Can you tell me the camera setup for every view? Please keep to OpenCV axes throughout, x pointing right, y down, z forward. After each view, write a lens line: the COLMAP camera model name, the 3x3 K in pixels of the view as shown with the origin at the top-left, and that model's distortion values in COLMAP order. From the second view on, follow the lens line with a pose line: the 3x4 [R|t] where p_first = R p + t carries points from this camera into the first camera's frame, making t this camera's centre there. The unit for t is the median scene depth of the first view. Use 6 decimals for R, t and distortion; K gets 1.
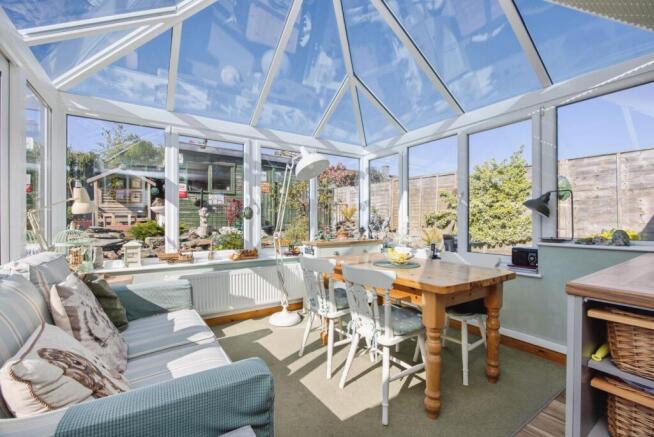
lens RADIAL K [[283.0, 0, 325.6], [0, 283.0, 223.1], [0, 0, 1]] dist [-0.003840, -0.000654]
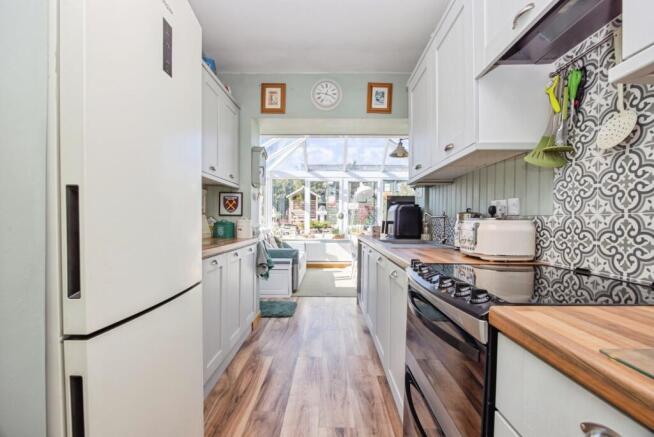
lens RADIAL K [[283.0, 0, 325.6], [0, 283.0, 223.1], [0, 0, 1]] dist [-0.003840, -0.000654]
pose [[0.831361, 0.008732, -0.555665, 0.738639], [-0.010463, 0.999945, 0.000060, 0.014726], [0.555635, 0.005764, 0.831406, -0.708019]]
